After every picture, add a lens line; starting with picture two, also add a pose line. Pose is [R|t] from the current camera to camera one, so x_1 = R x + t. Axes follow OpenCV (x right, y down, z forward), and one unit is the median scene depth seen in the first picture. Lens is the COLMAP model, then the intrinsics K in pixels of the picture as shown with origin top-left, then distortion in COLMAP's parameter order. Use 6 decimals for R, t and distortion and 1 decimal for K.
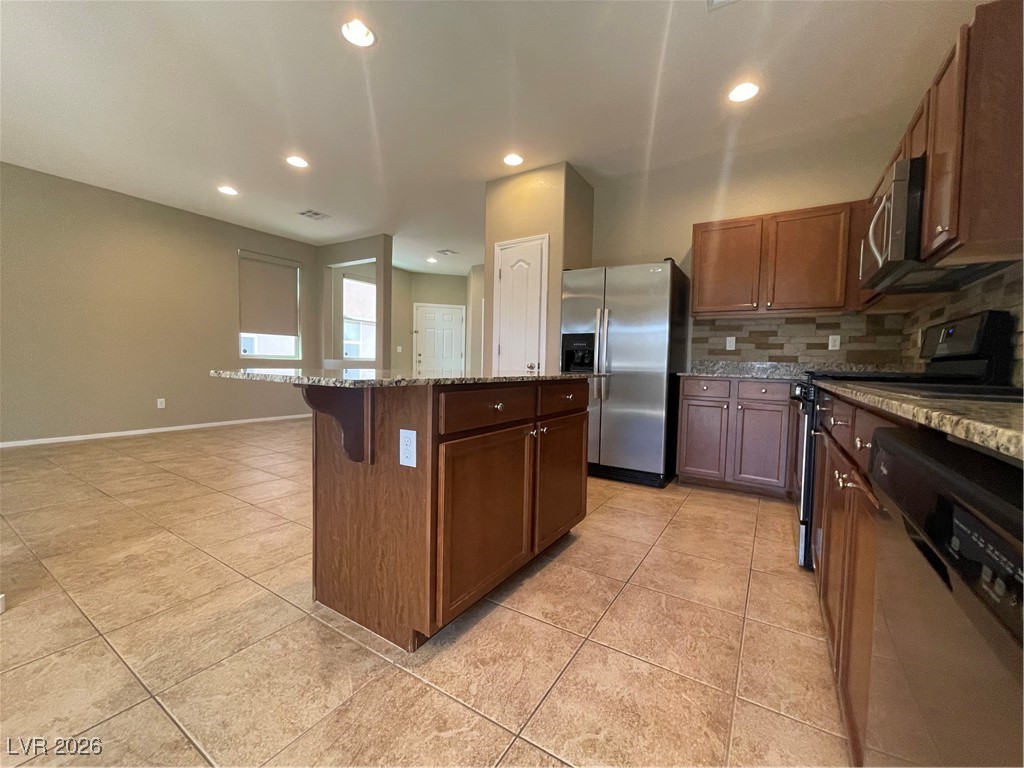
lens RADIAL K [[415.5, 0, 515.5], [0, 415.5, 384.7], [0, 0, 1]] dist [-0.002872, 0.000802]
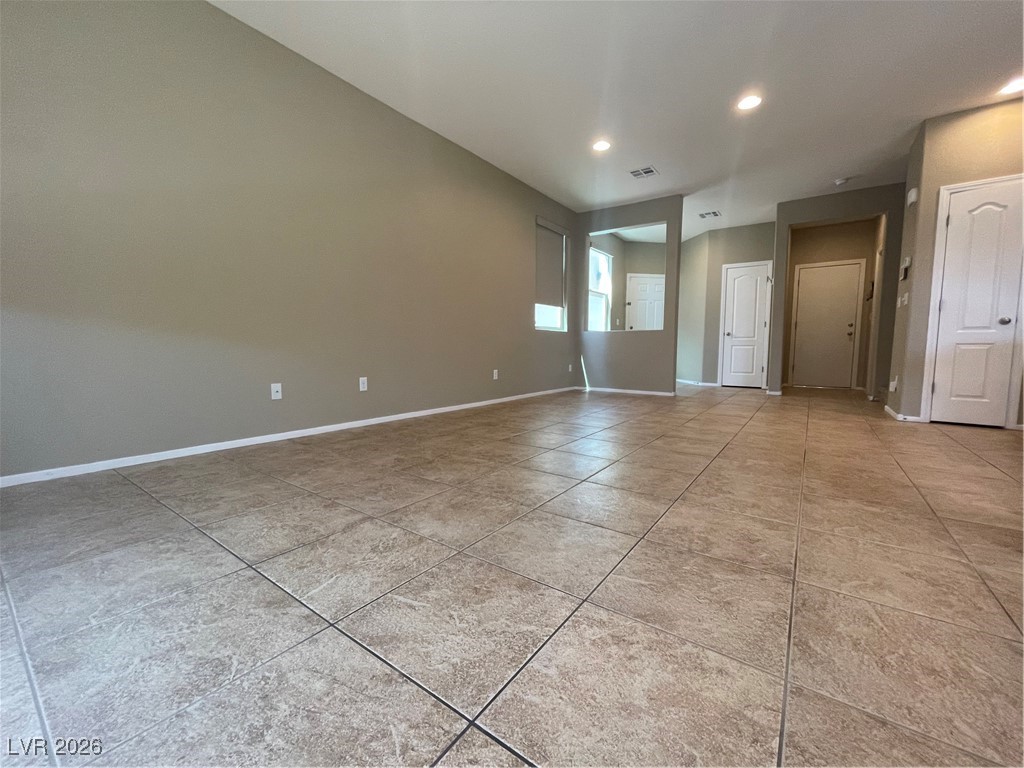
lens RADIAL K [[415.5, 0, 513.4], [0, 415.5, 385.7], [0, 0, 1]] dist [-0.002872, 0.000802]
pose [[0.997590, -0.013373, -0.068087, -1.294063], [0.016210, 0.999016, 0.041289, 0.056242], [0.067468, -0.042293, 0.996825, 0.024925]]
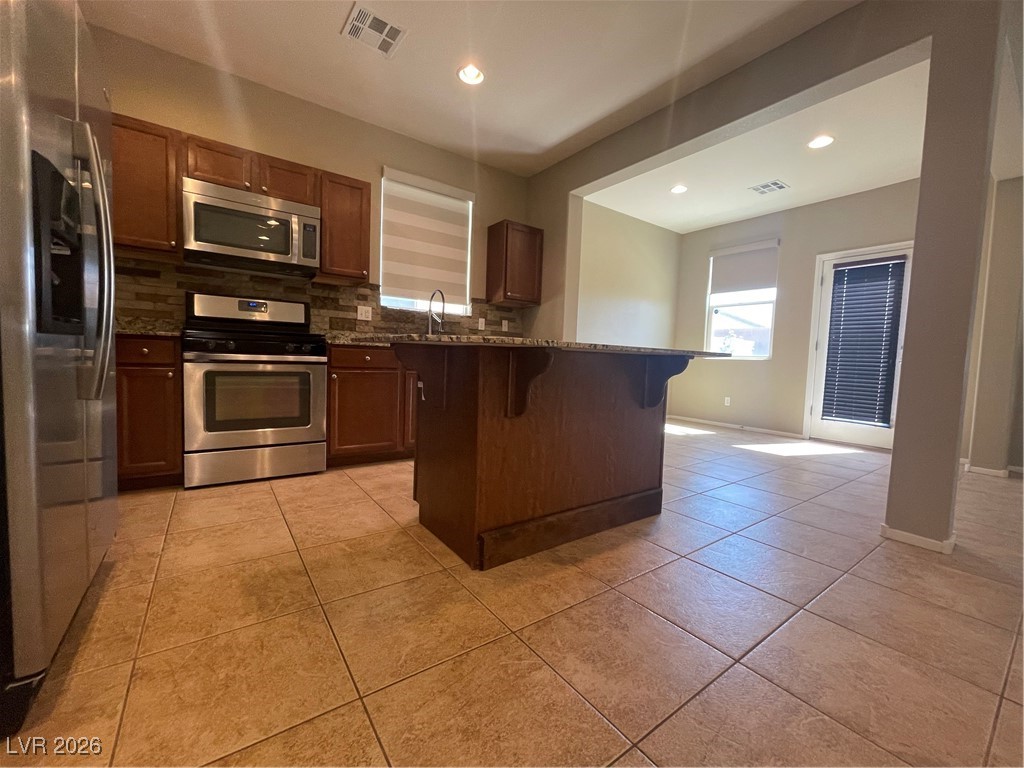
lens RADIAL K [[415.5, 0, 515.6], [0, 415.5, 385.3], [0, 0, 1]] dist [-0.002872, 0.000802]
pose [[-0.927713, -0.082861, 0.363982, -0.286381], [-0.042230, 0.992090, 0.118214, -0.036773], [-0.370898, 0.094298, -0.923874, 1.389718]]
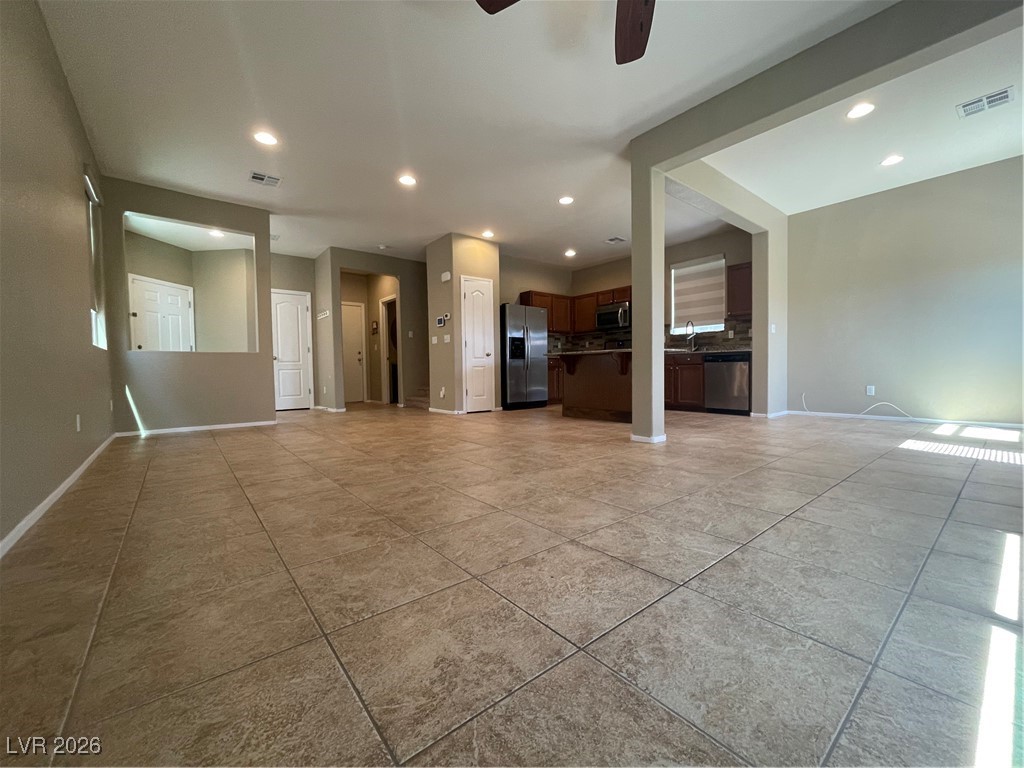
lens RADIAL K [[415.5, 0, 516.4], [0, 415.5, 386.6], [0, 0, 1]] dist [-0.002872, 0.000802]
pose [[0.320541, -0.067240, 0.944845, -2.067028], [0.068152, 0.996529, 0.047798, 0.019158], [-0.944780, 0.049072, 0.324011, 0.452203]]
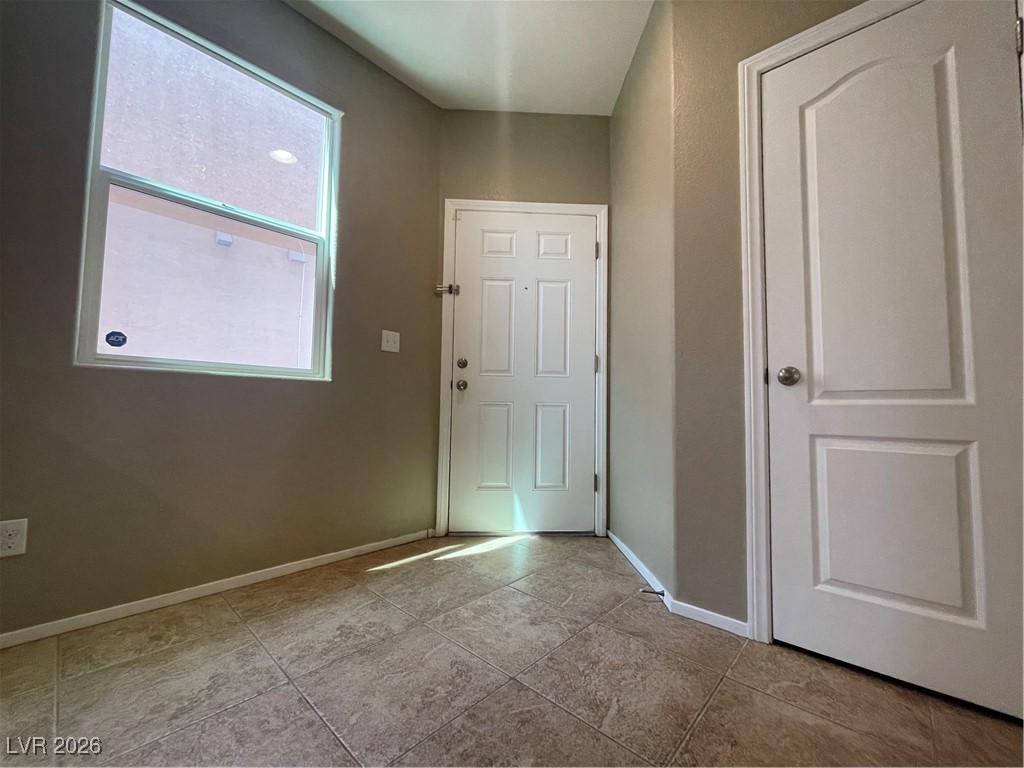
lens RADIAL K [[415.5, 0, 518.8], [0, 415.5, 392.6], [0, 0, 1]] dist [-0.002872, 0.000802]
pose [[0.984129, -0.019319, -0.176397, -0.397773], [0.000056, 0.994090, -0.108557, -0.050807], [0.177452, 0.106824, 0.978315, 2.078208]]
